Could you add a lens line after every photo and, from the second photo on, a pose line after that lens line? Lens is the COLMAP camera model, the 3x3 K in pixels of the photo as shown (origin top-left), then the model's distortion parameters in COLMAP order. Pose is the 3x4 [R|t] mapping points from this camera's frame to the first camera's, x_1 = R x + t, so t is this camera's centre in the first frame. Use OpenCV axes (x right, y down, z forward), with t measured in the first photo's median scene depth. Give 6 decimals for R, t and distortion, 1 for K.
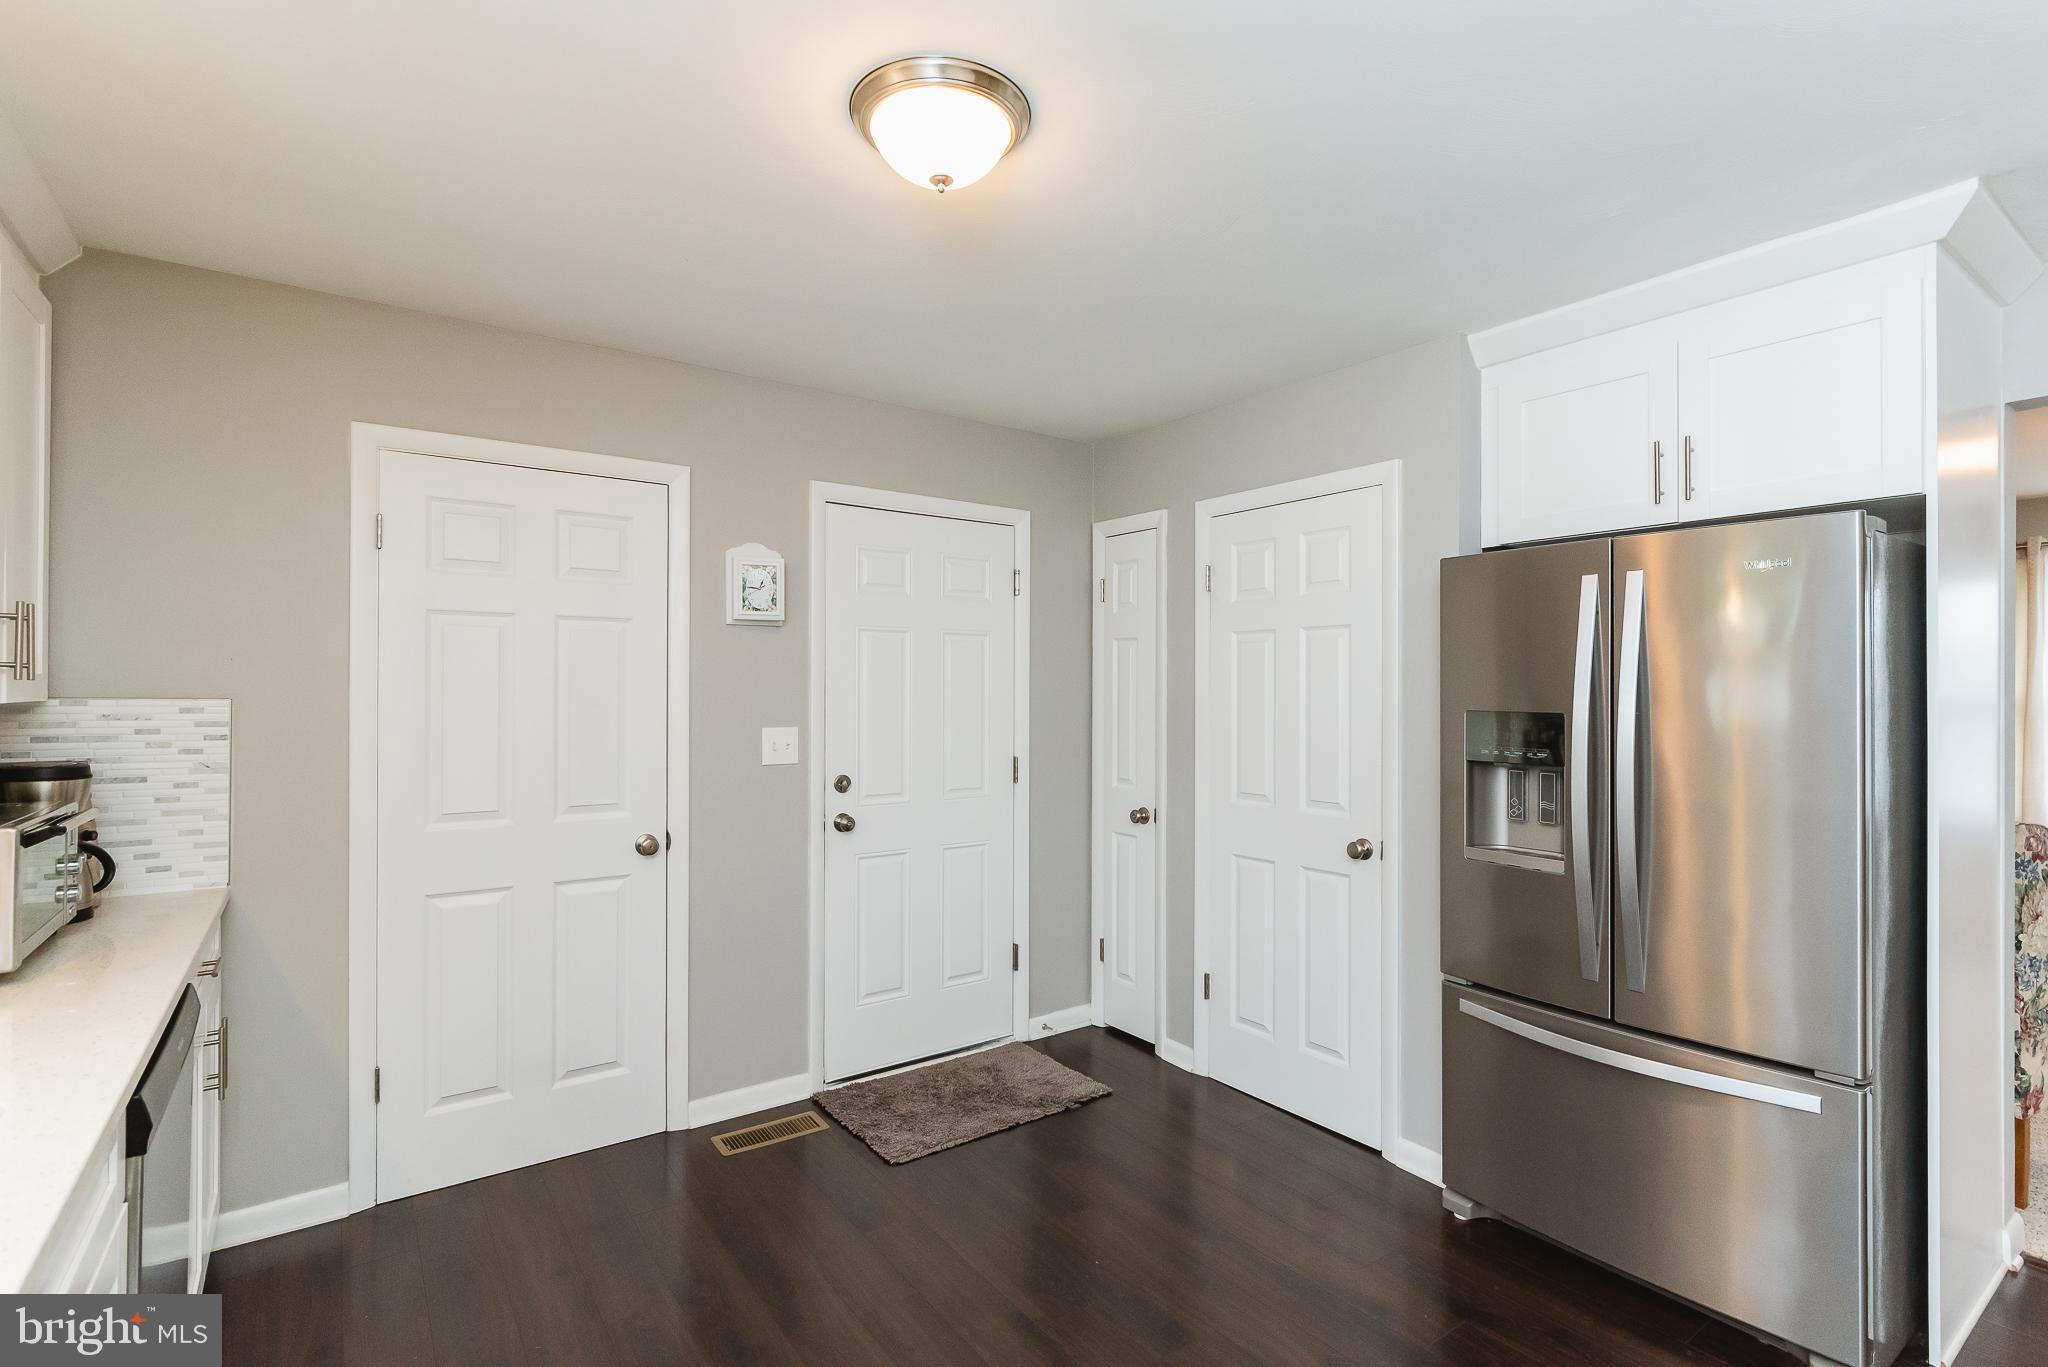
lens RADIAL K [[963.7, 0, 1011.4], [0, 963.7, 692.0], [0, 0, 1]] dist [-0.004621, 0.000122]
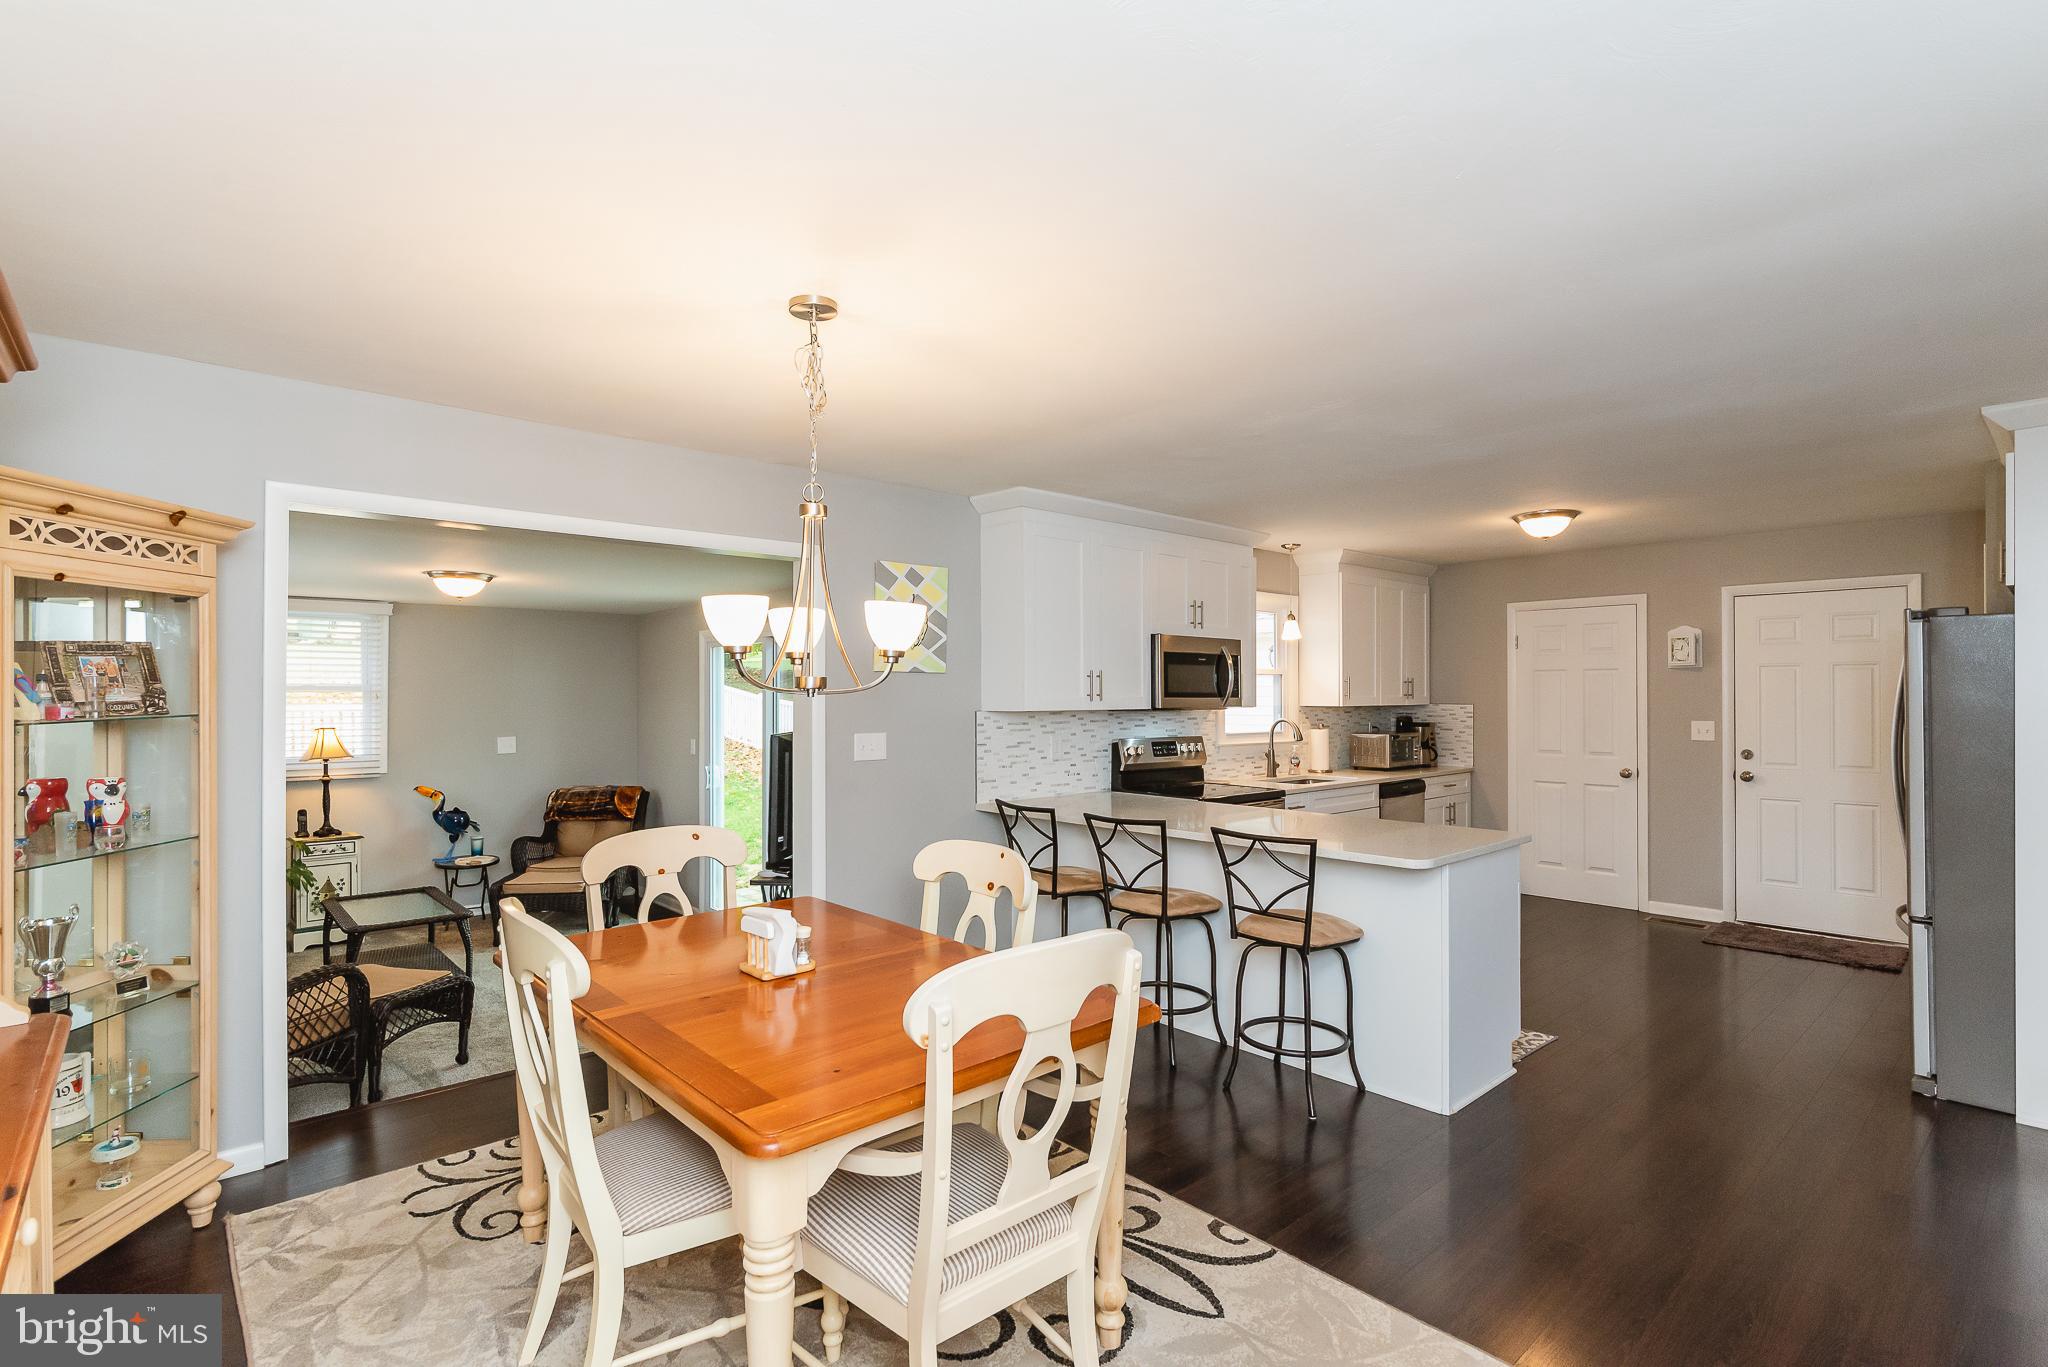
lens RADIAL K [[963.7, 0, 1038.1], [0, 963.7, 691.4], [0, 0, 1]] dist [-0.004621, 0.000122]
pose [[0.126643, -0.005583, -0.991933, 1.810473], [0.002885, 0.999982, -0.005260, -0.019083], [0.991944, -0.002195, 0.126656, -0.655716]]
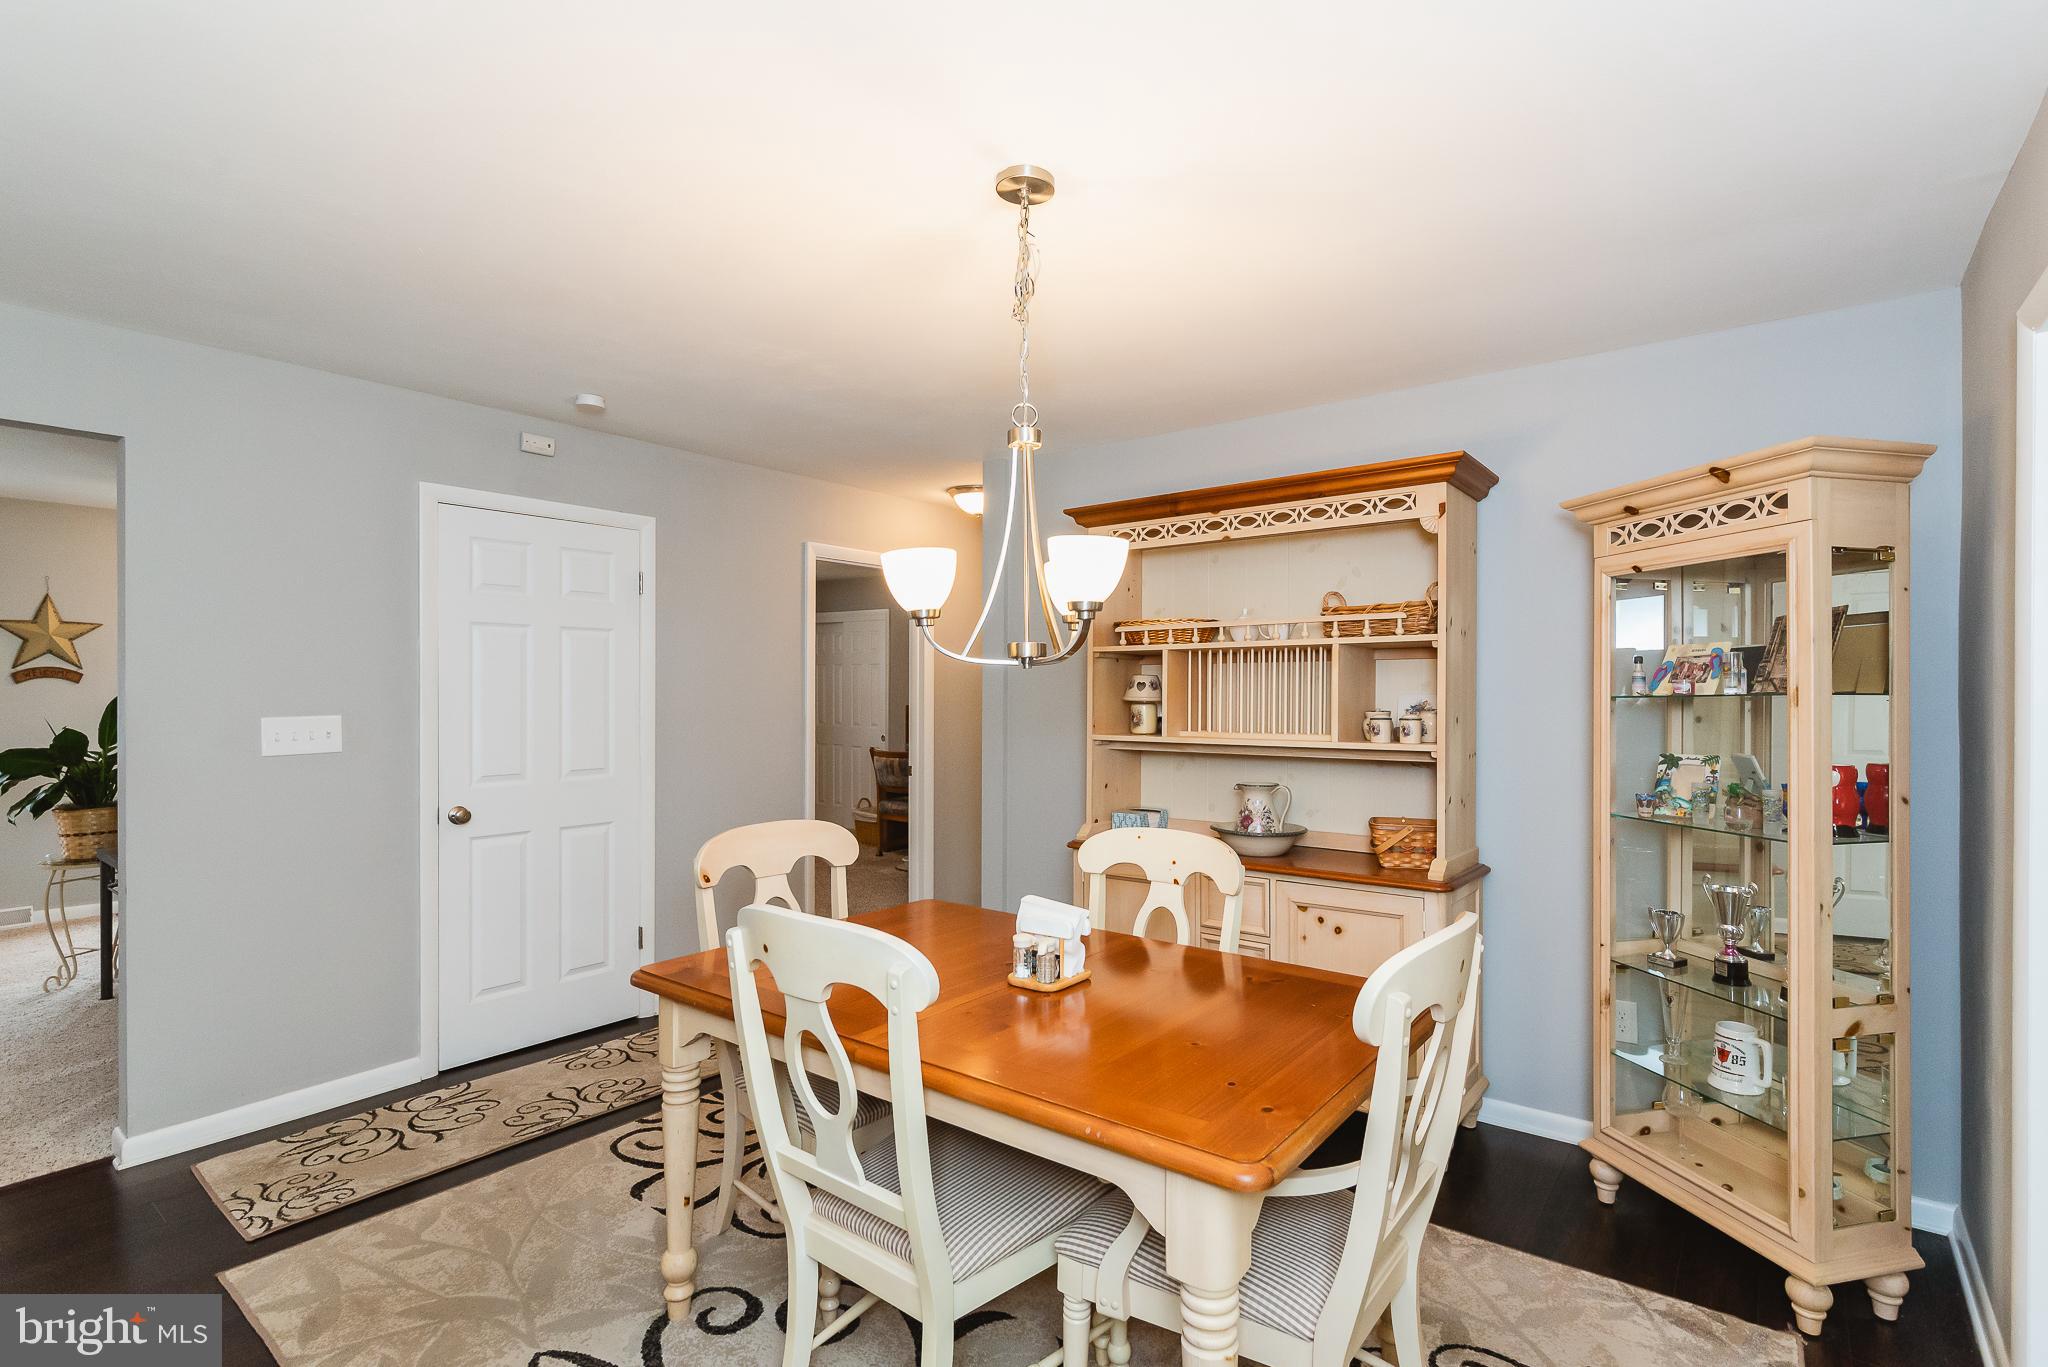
lens RADIAL K [[963.7, 0, 1076.2], [0, 963.7, 690.0], [0, 0, 1]] dist [-0.004621, 0.000122]
pose [[-0.313387, -0.003785, 0.949618, 0.150550], [-0.005984, 0.999980, 0.002011, -0.003481], [-0.949607, -0.005052, -0.313403, -0.561208]]
